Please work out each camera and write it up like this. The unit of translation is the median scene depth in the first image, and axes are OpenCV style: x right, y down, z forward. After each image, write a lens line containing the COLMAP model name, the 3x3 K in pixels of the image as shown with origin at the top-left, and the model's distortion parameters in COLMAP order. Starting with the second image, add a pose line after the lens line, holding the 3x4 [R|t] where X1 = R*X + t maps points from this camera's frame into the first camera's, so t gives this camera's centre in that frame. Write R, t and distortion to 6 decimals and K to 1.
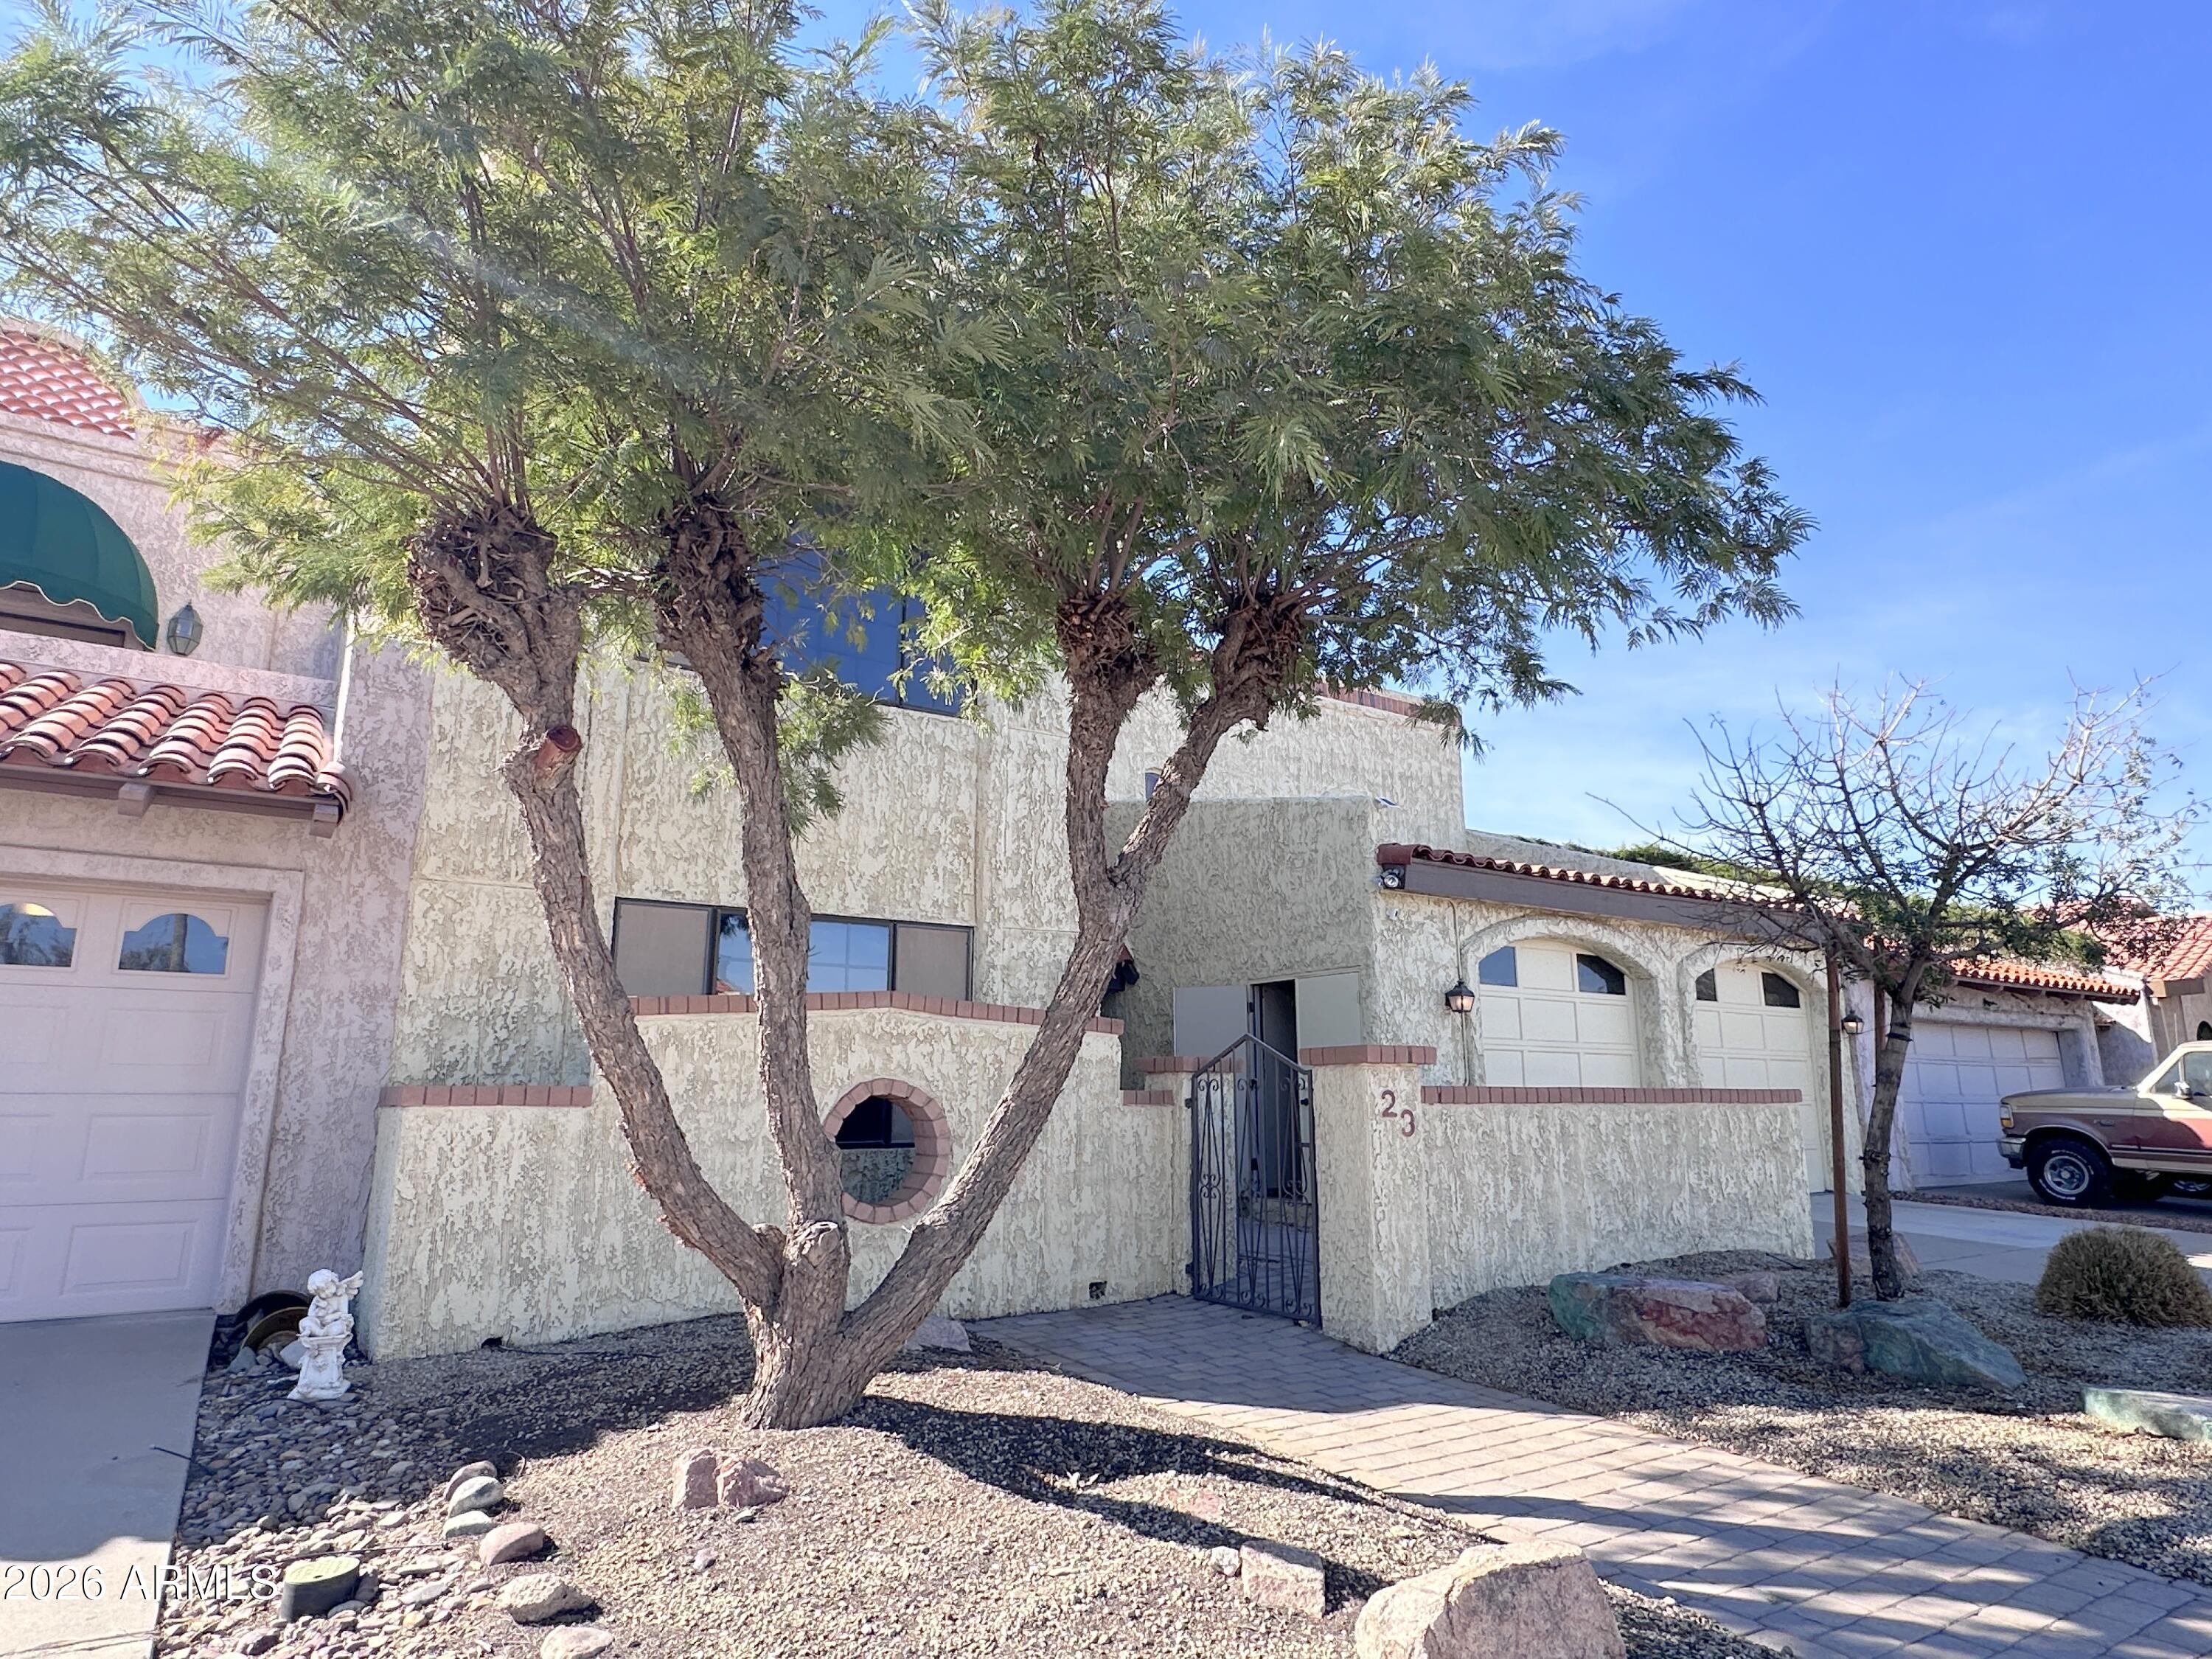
lens RADIAL K [[1275.5, 0, 1103.3], [0, 1275.5, 832.2], [0, 0, 1]] dist [-0.002894, -0.000678]
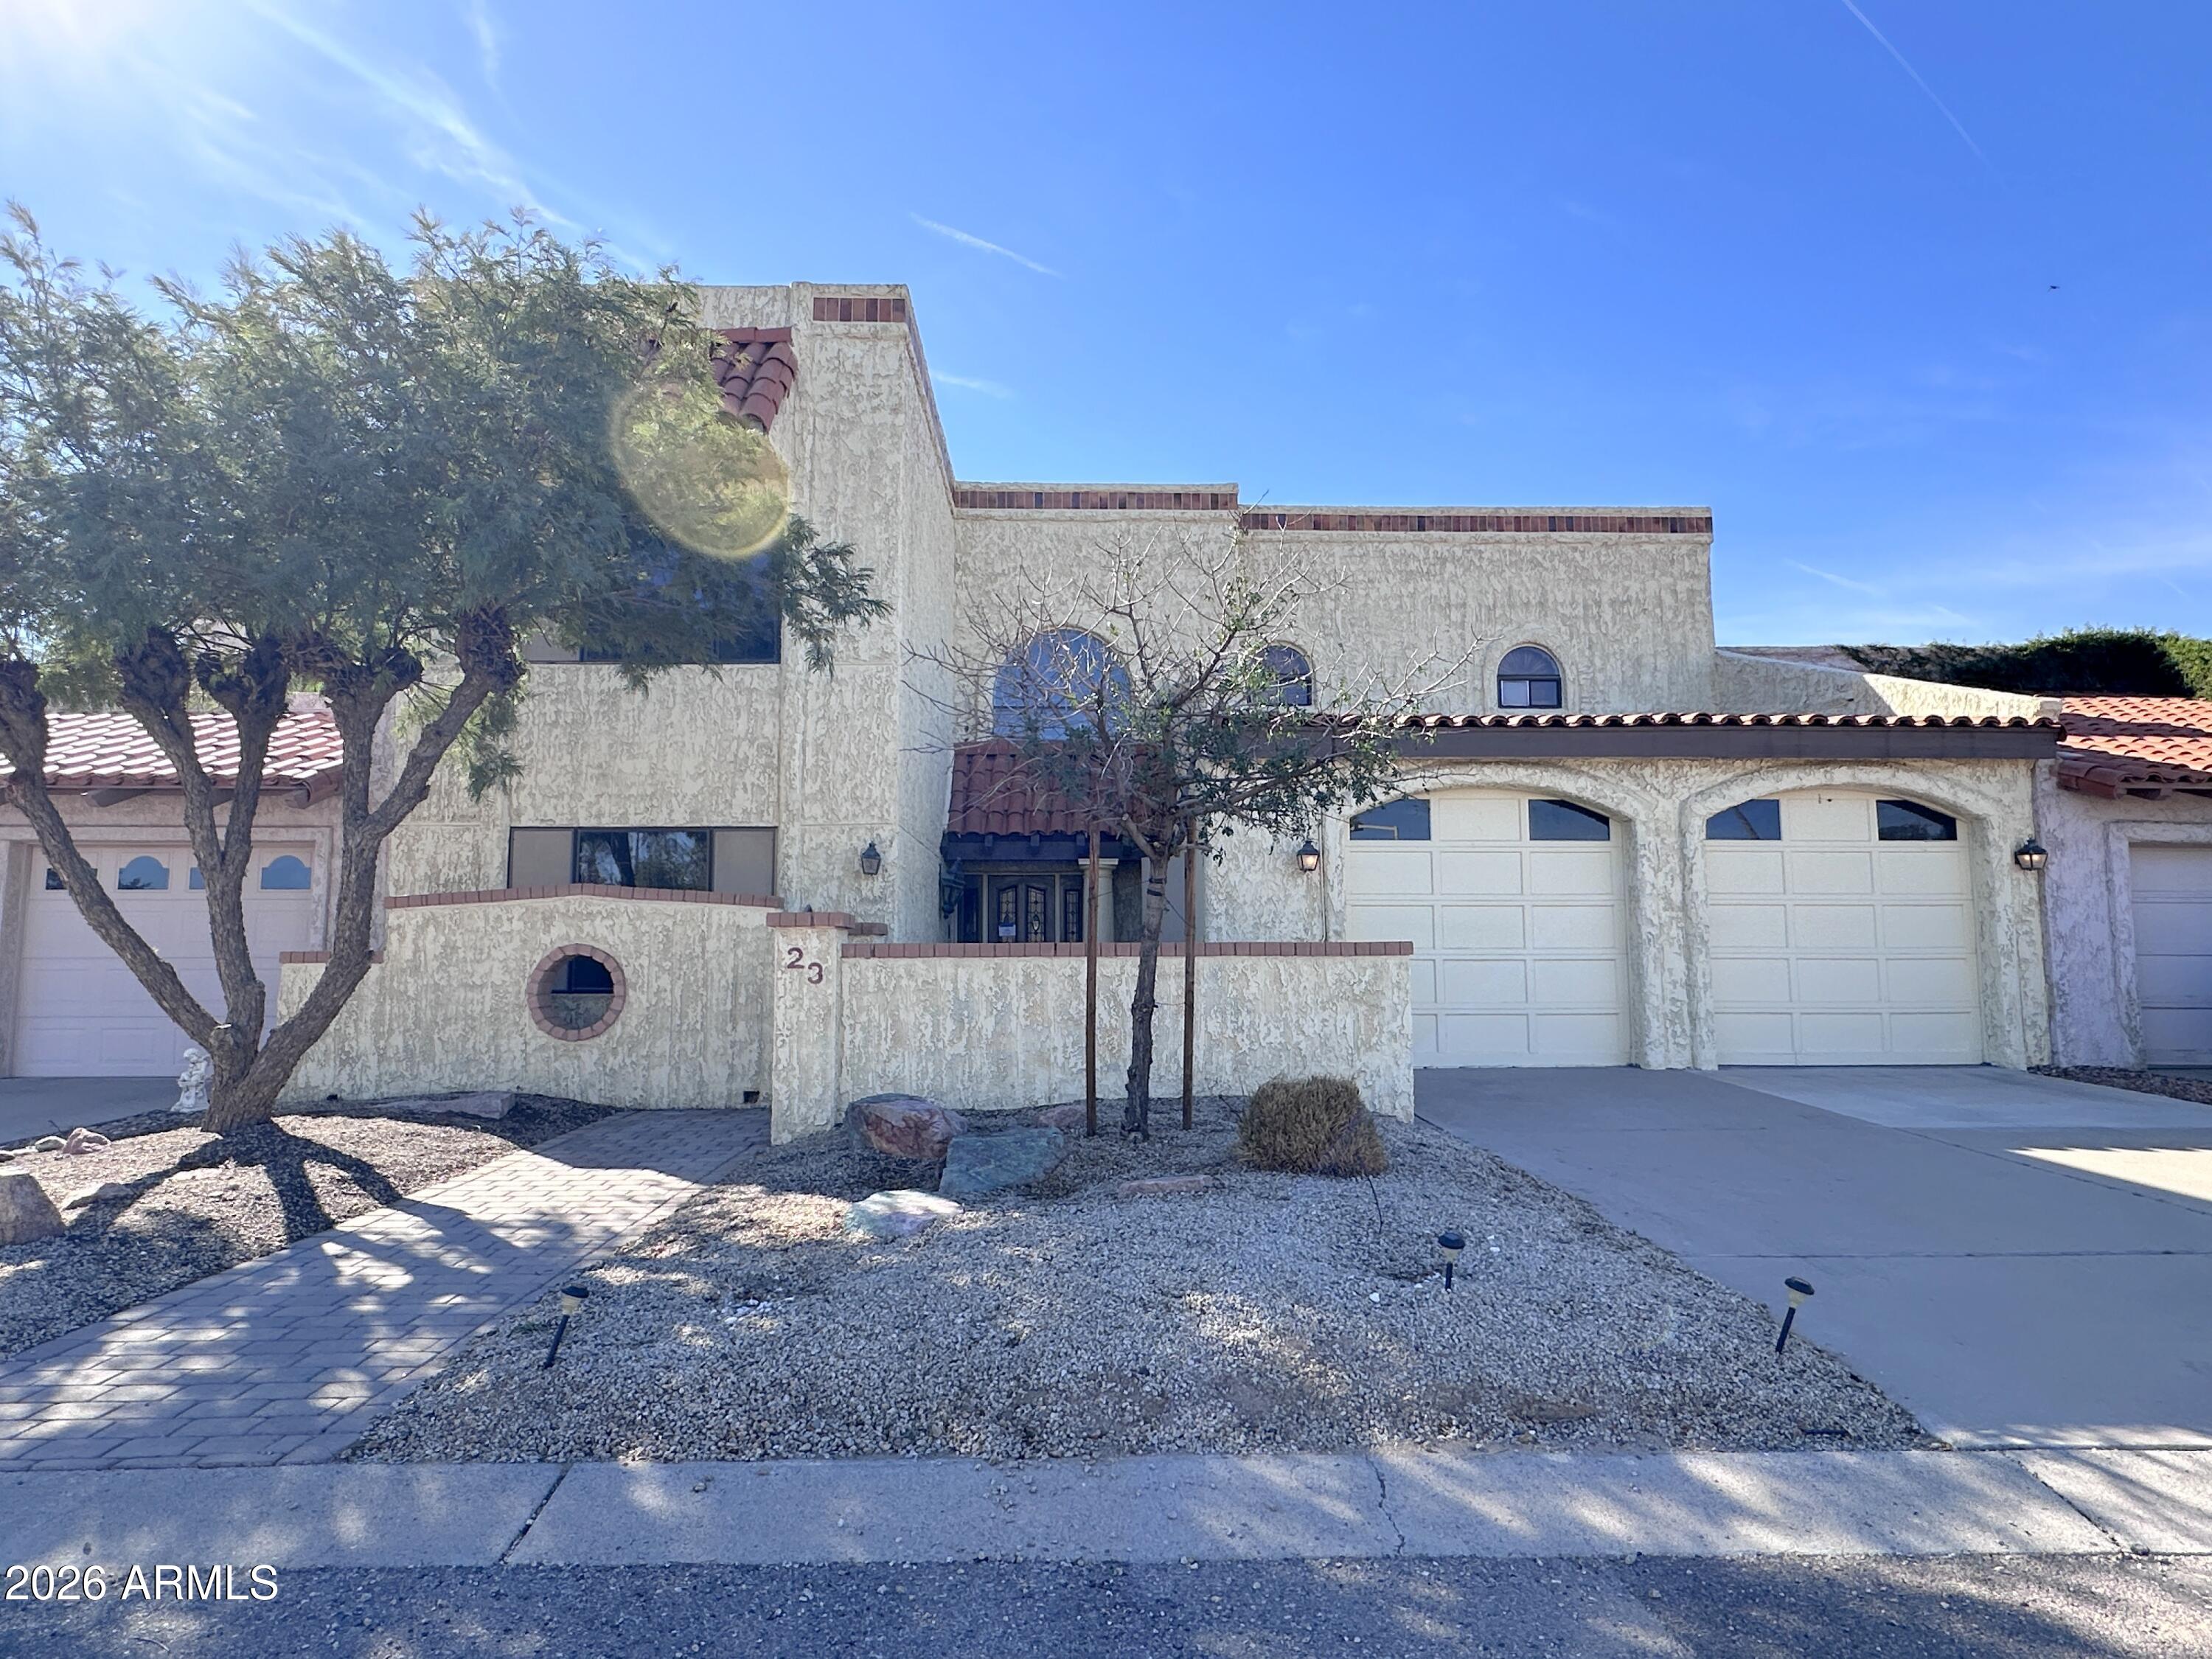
lens RADIAL K [[1275.5, 0, 1099.2], [0, 1275.5, 832.5], [0, 0, 1]] dist [-0.002894, -0.000678]
pose [[0.852393, -0.058542, -0.519614, 1.022298], [0.112847, 0.990892, 0.073480, 0.026567], [0.510579, -0.121271, 0.851236, 0.079586]]
